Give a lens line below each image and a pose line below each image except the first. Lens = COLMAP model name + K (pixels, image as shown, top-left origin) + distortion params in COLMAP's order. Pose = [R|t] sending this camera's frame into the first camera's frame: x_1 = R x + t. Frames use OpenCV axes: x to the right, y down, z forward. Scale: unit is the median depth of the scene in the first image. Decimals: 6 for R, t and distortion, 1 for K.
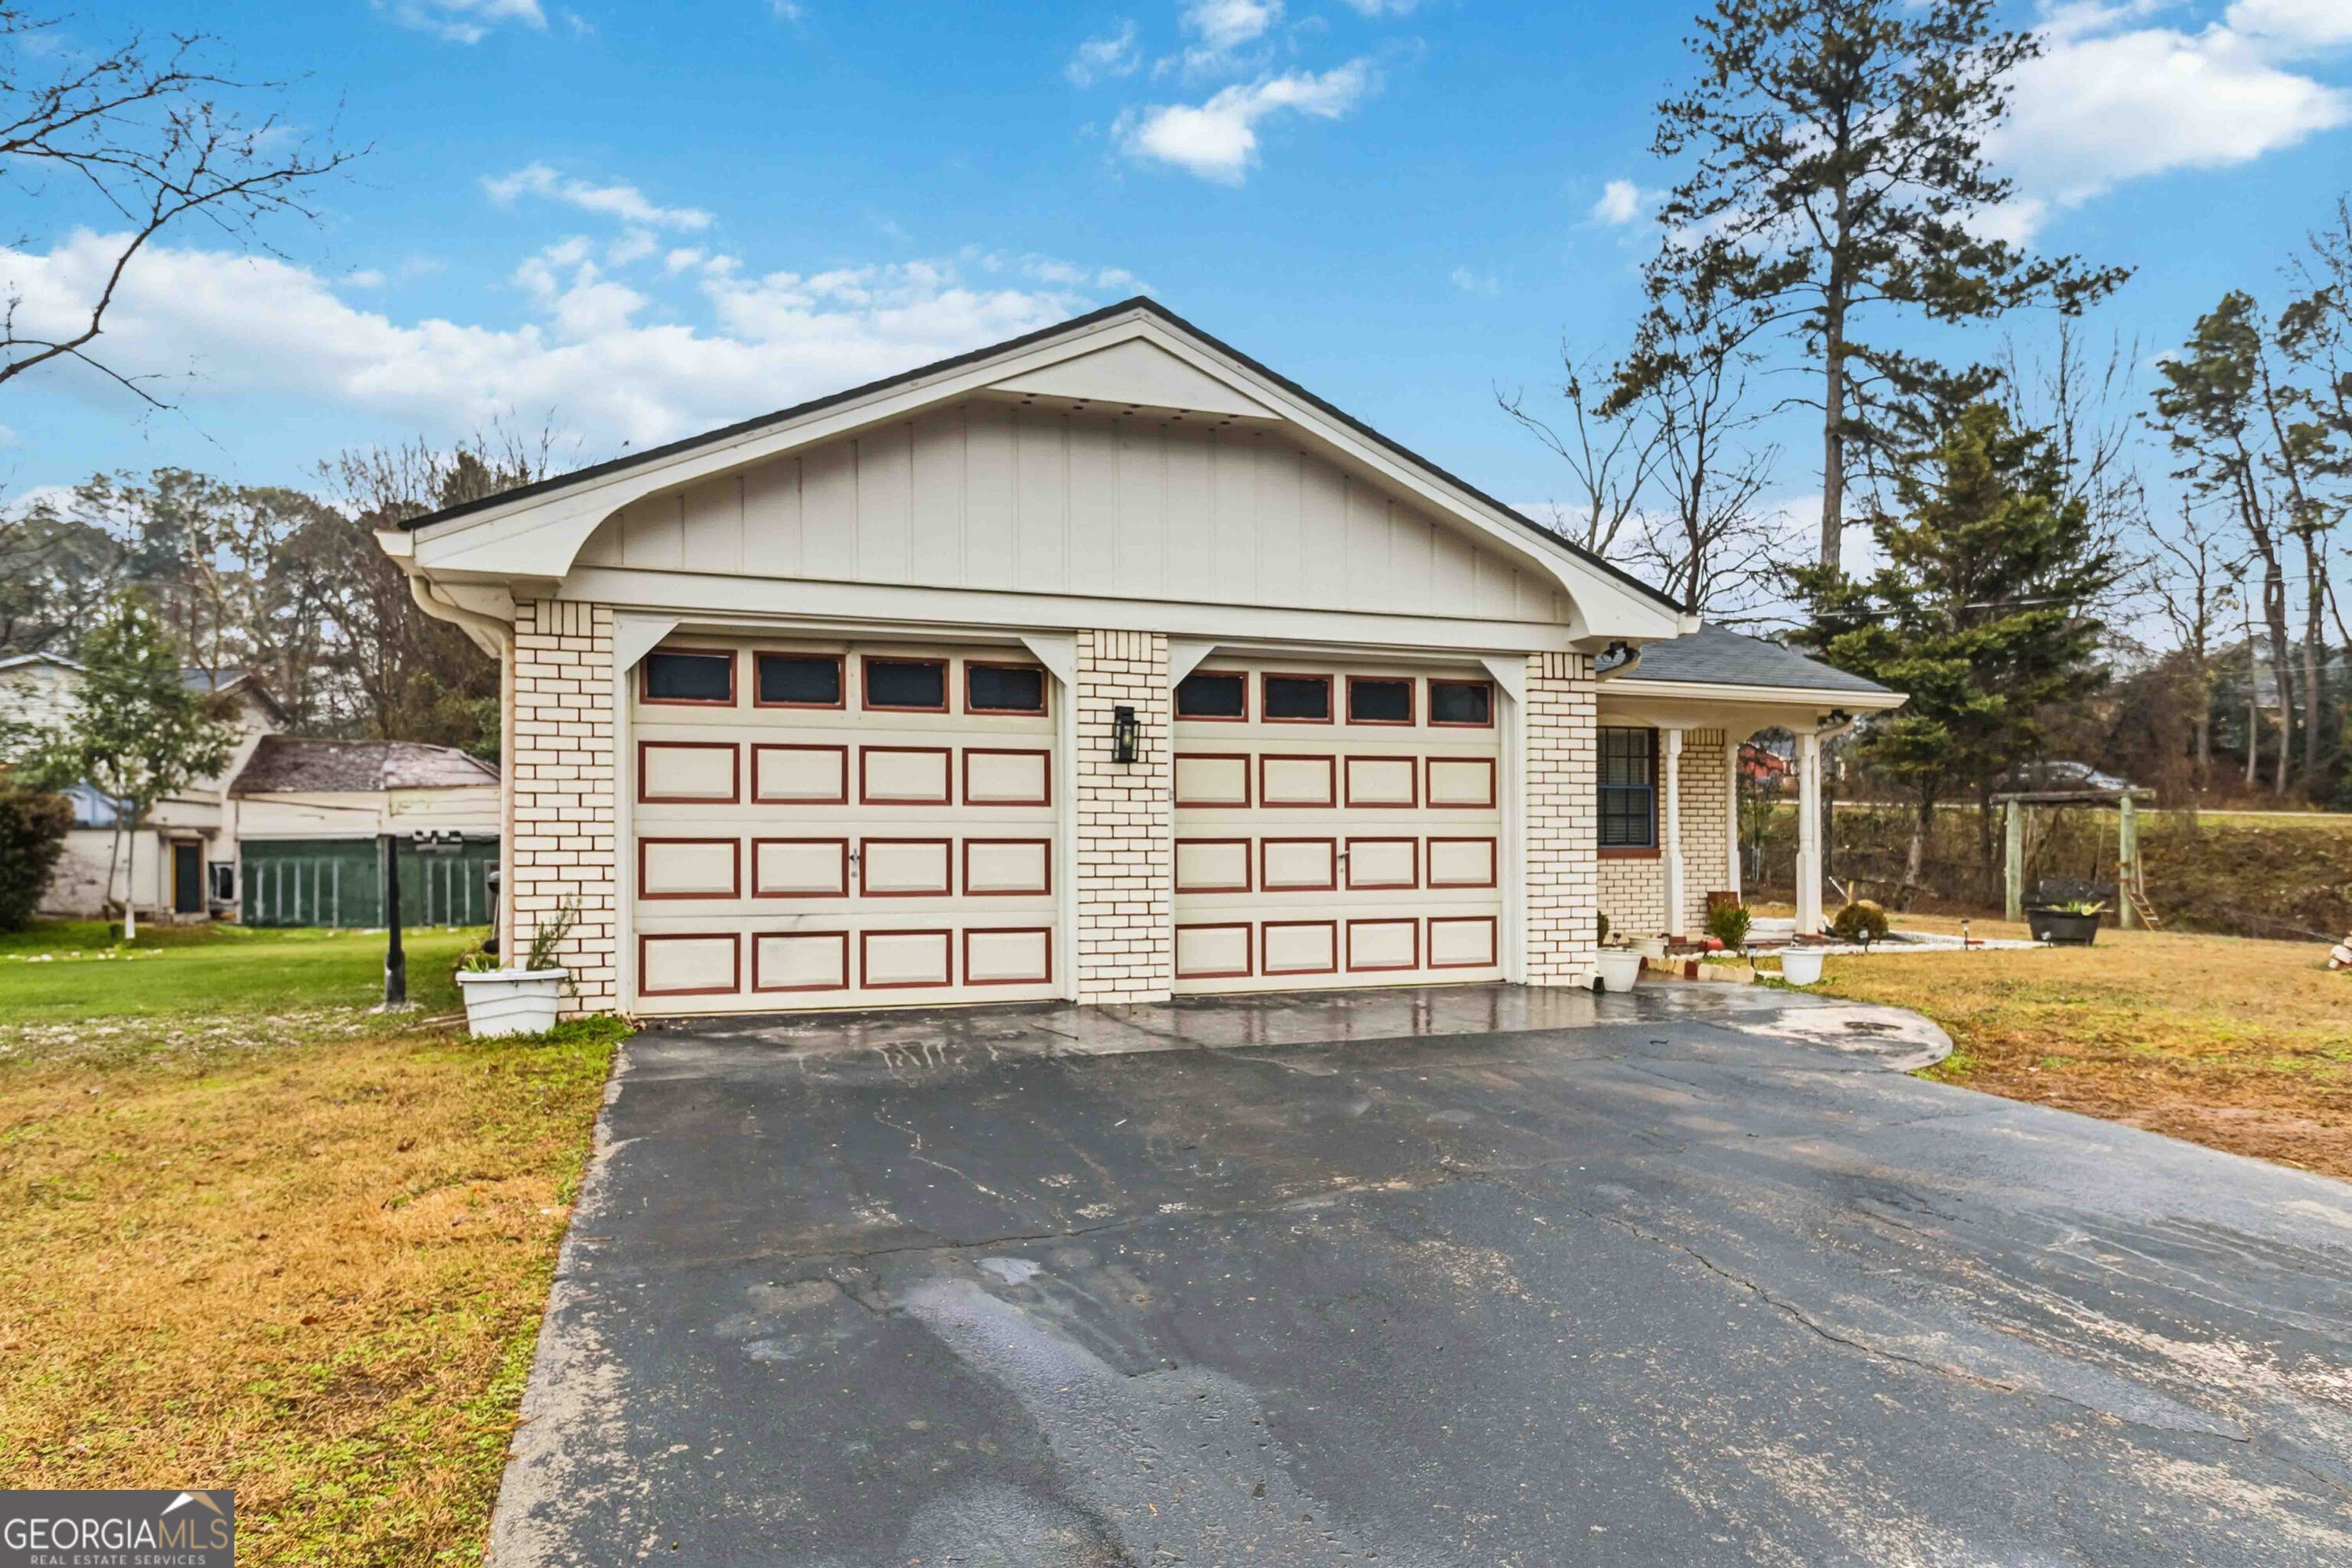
lens RADIAL K [[1352.2, 0, 1181.3], [0, 1352.2, 866.1], [0, 0, 1]] dist [-0.001809, -0.000464]
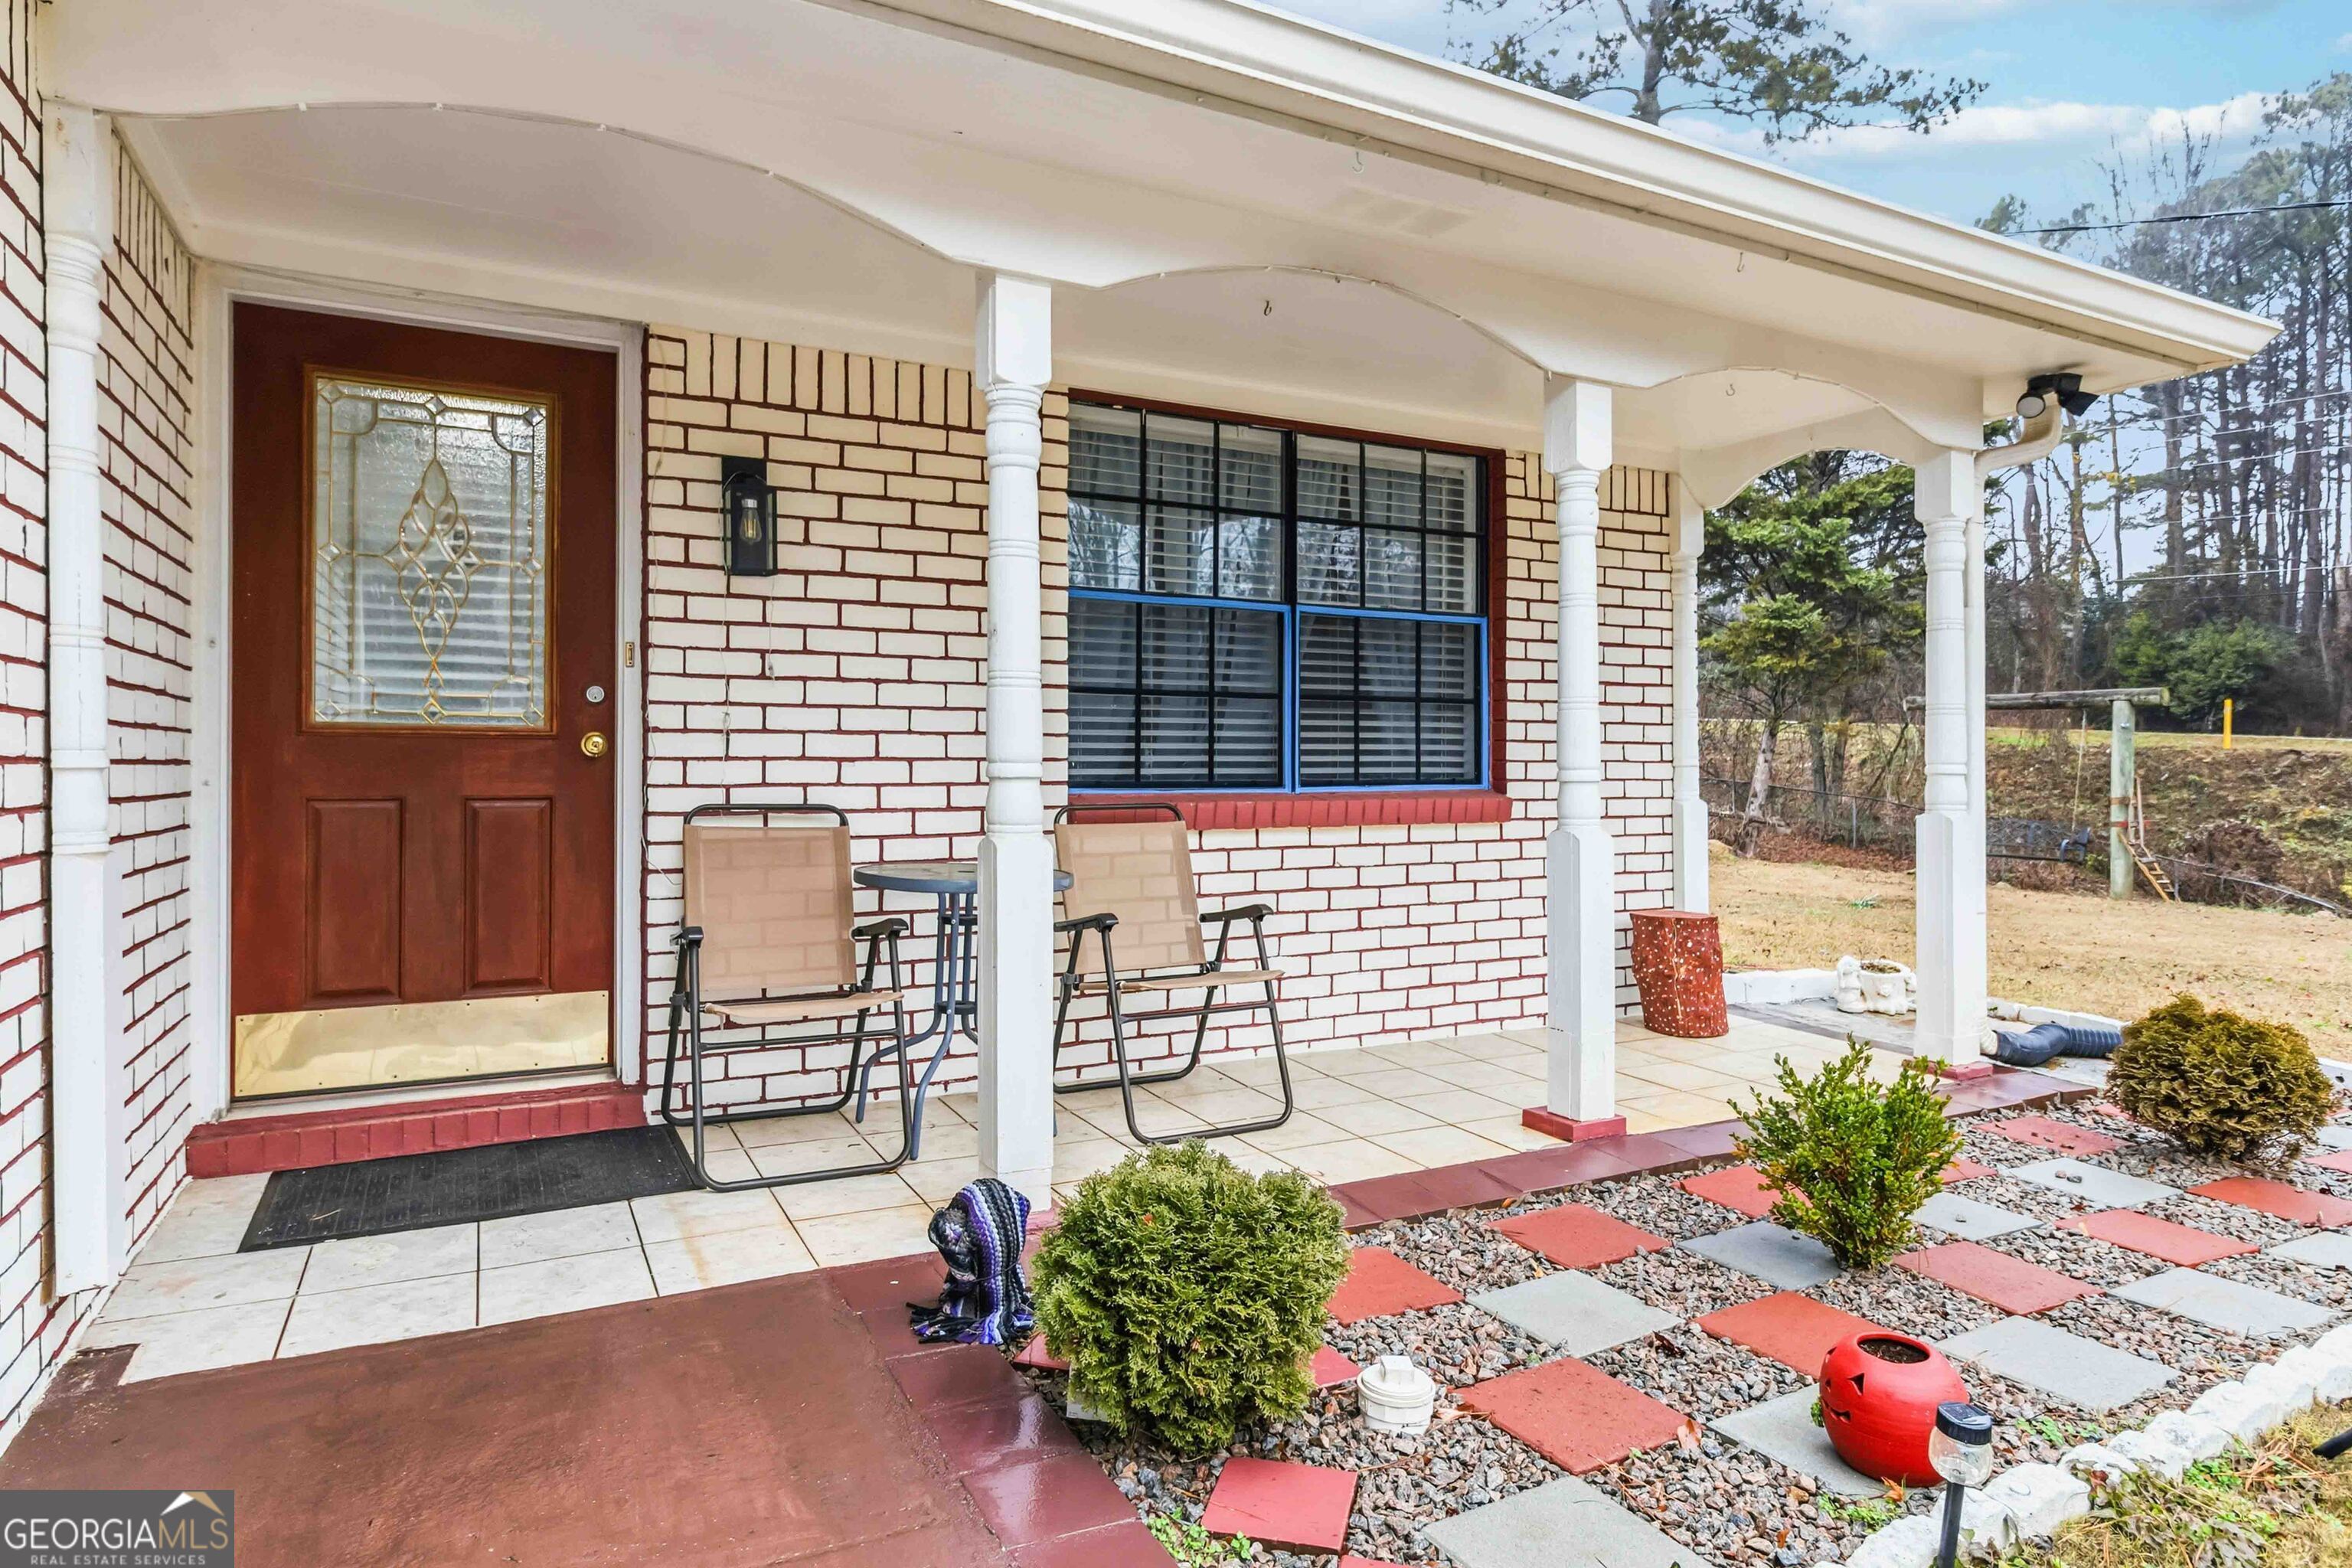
lens RADIAL K [[1311.6, 0, 1176.0], [0, 1311.6, 784.0], [0, 0, 1]] dist [0.000340, 0.000050]
pose [[0.989007, 0.003183, 0.147833, 0.107836], [-0.003806, 0.999985, 0.003930, -0.007841], [-0.147818, -0.004450, 0.989005, 0.333054]]
